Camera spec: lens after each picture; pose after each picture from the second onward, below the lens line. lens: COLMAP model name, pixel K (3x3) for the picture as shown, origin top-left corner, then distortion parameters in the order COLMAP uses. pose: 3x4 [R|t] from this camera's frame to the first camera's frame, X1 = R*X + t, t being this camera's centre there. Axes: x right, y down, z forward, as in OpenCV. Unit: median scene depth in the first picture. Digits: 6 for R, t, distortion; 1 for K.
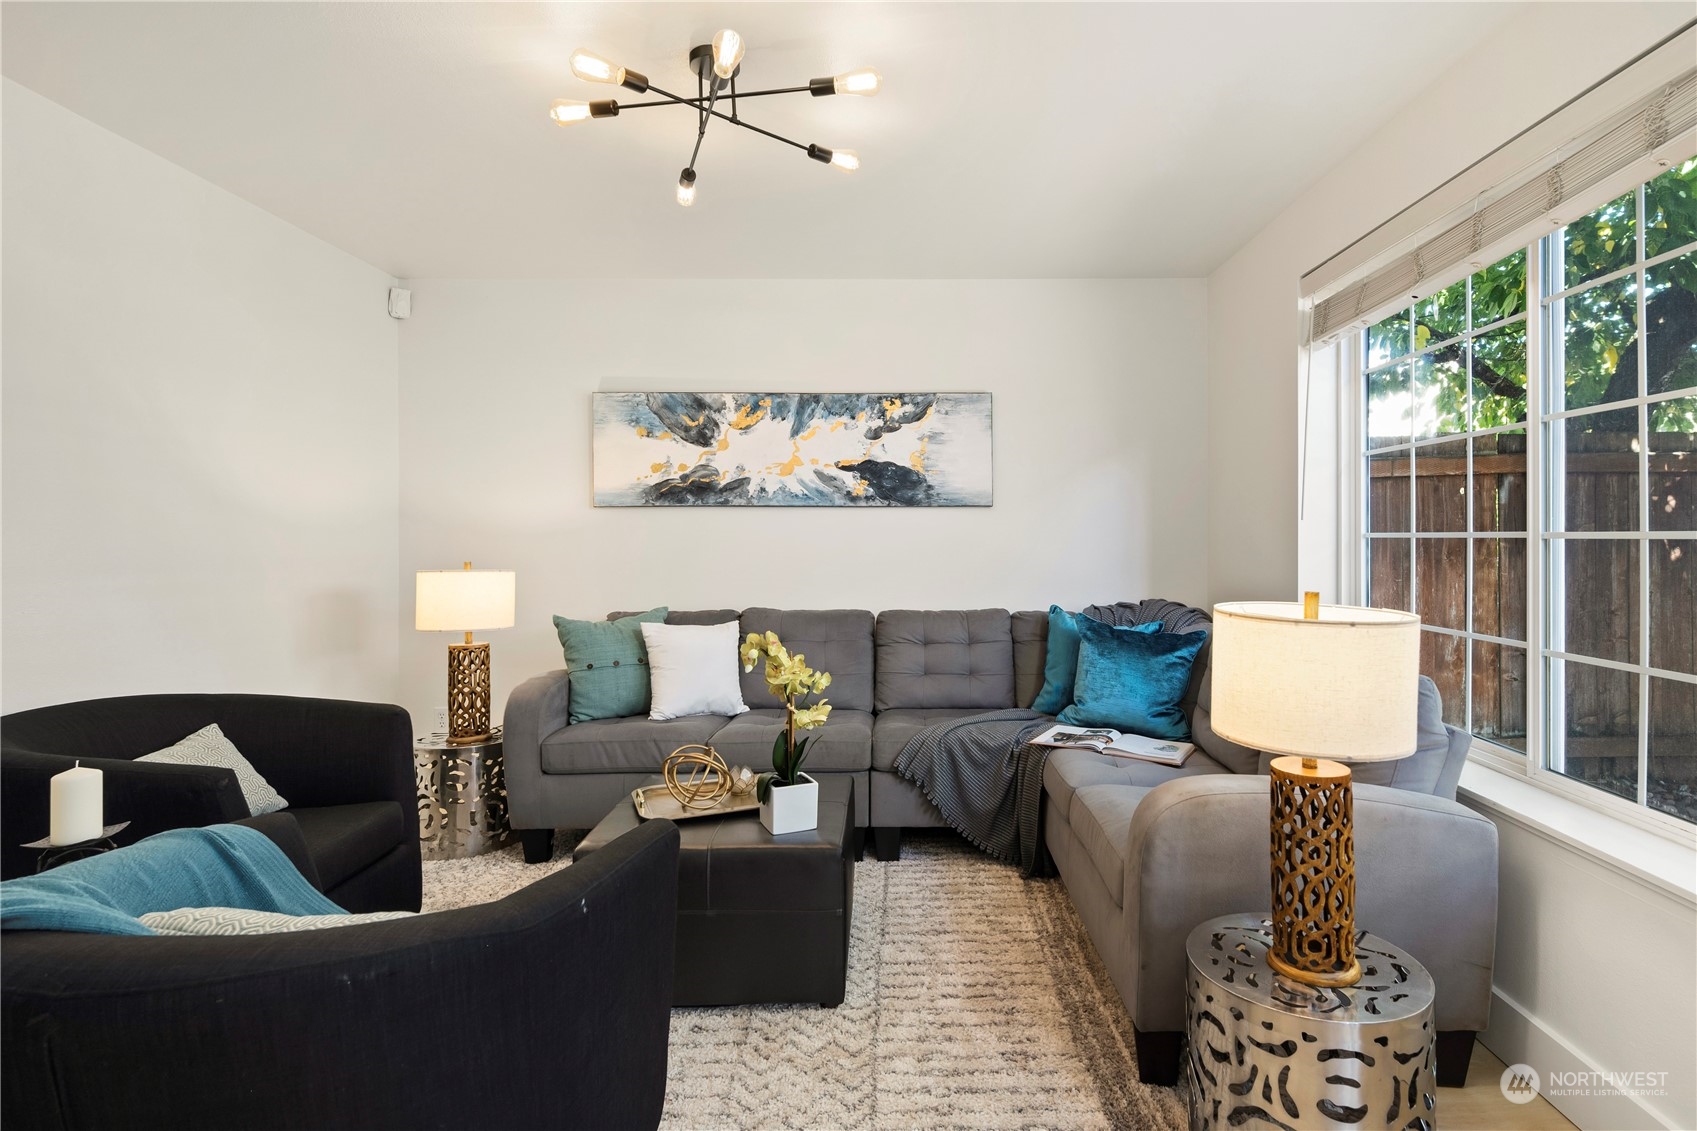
lens RADIAL K [[831.4, 0, 906.3], [0, 831.4, 532.6], [0, 0, 1]] dist [-0.000104, 0.001013]
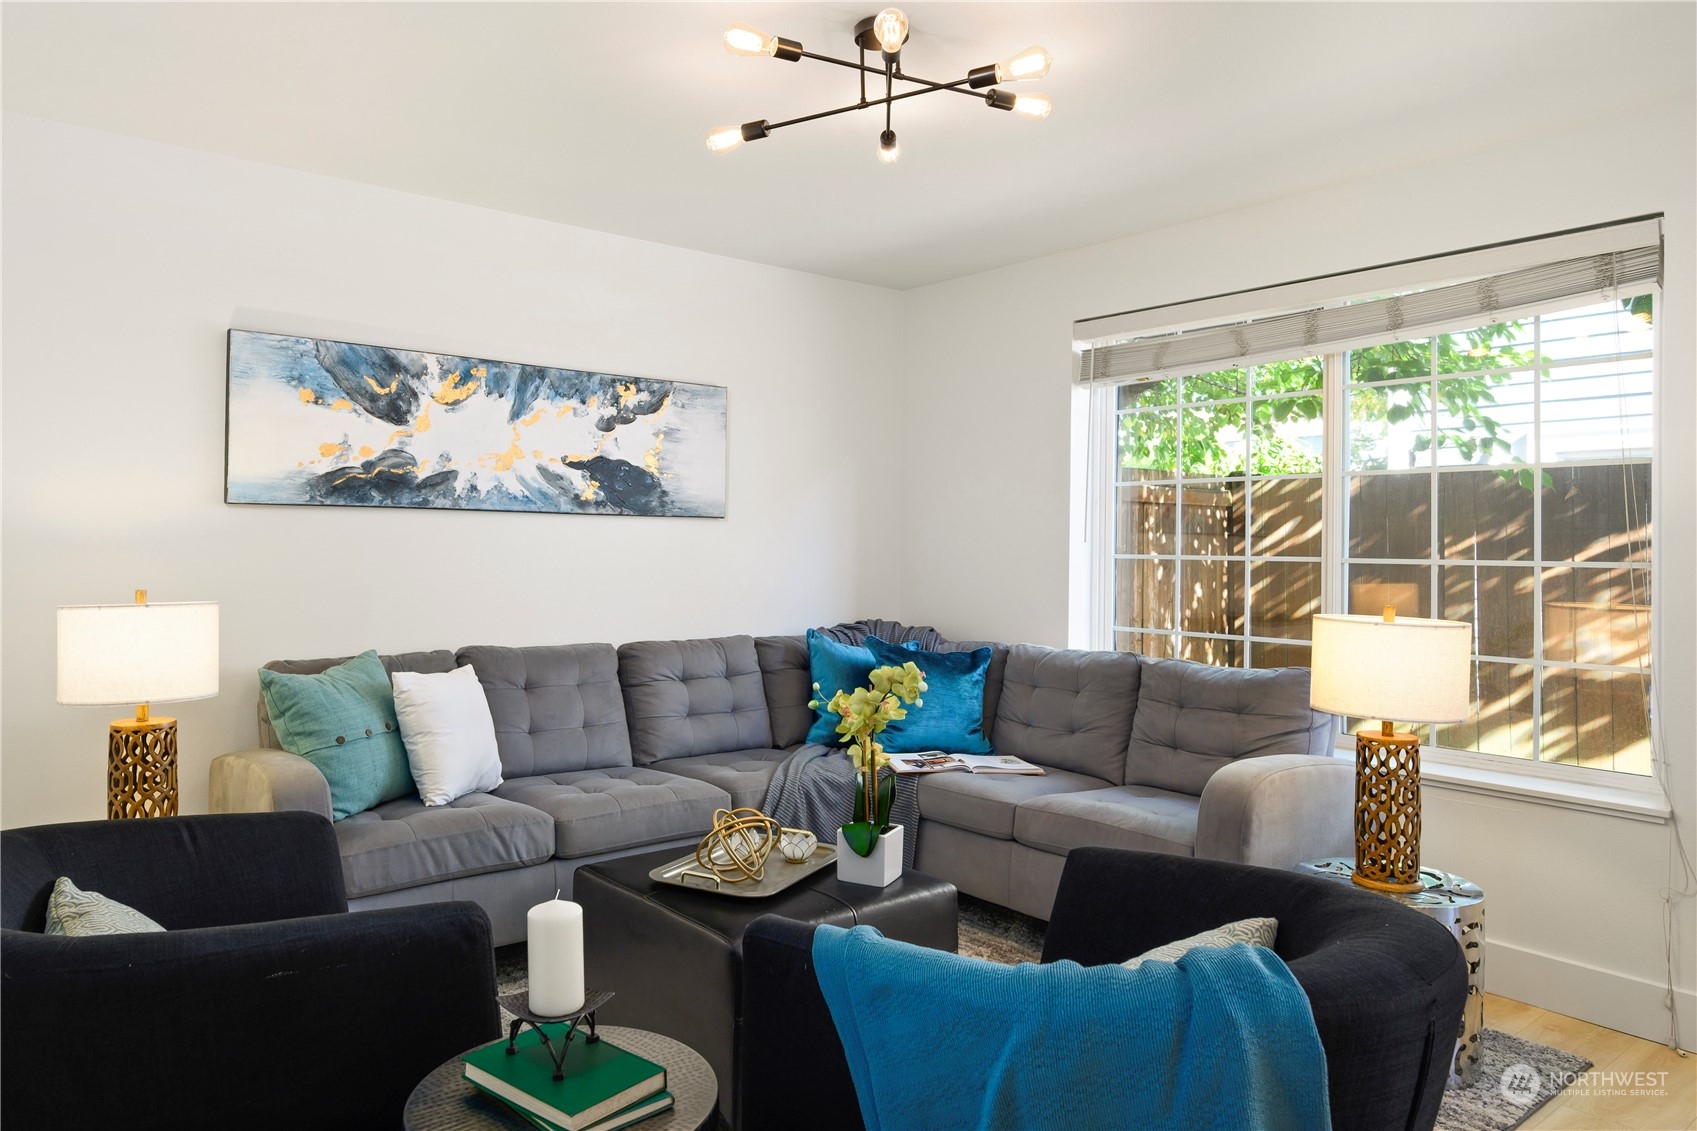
lens RADIAL K [[1079.1, 0, 758.1], [0, 1079.1, 534.1], [0, 0, 1]] dist [-0.005171, 0.005657]
pose [[0.811229, 0.017209, 0.584475, -0.532594], [-0.018123, 0.999827, -0.004285, -0.010570], [-0.584447, -0.007117, 0.811400, 0.063762]]
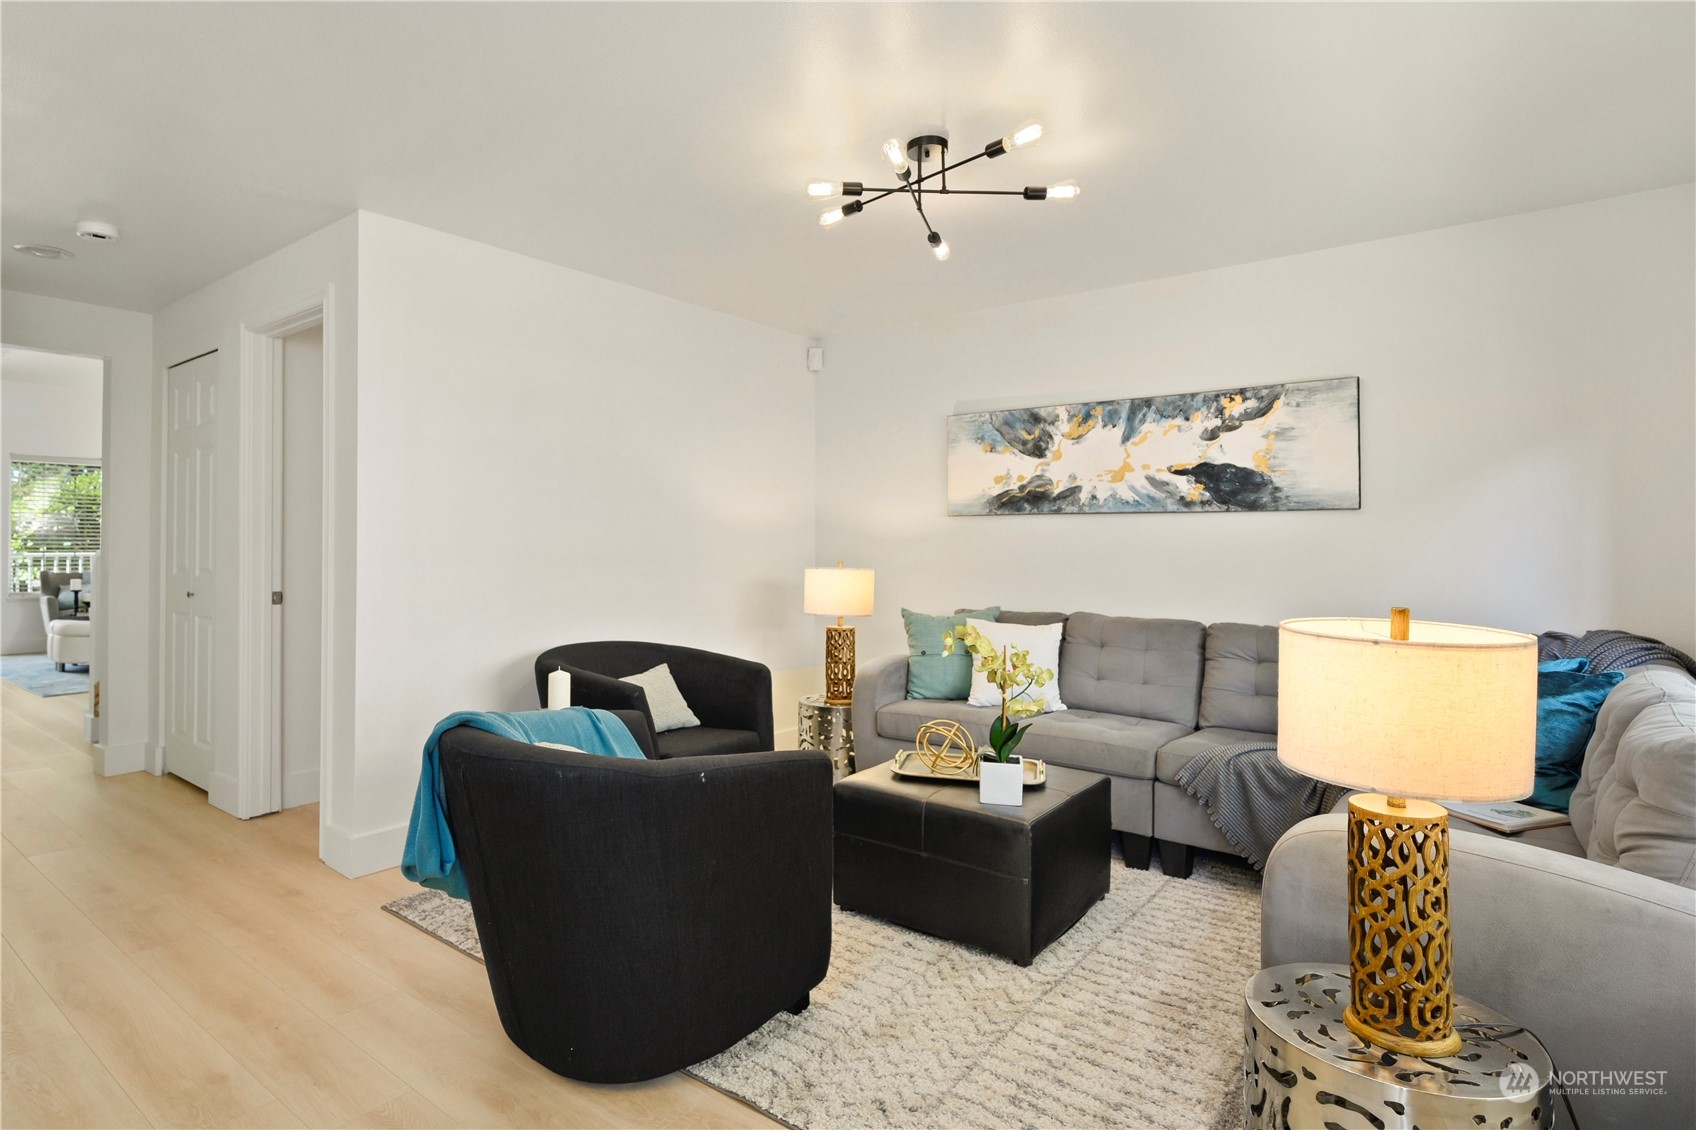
lens RADIAL K [[860.7, 0, 819.8], [0, 860.7, 539.4], [0, 0, 1]] dist [-0.002213, 0.000131]
pose [[0.785439, 0.002947, -0.618932, 0.217689], [-0.002495, 0.999996, 0.001595, -0.000560], [0.618934, 0.000292, 0.785443, -0.037885]]
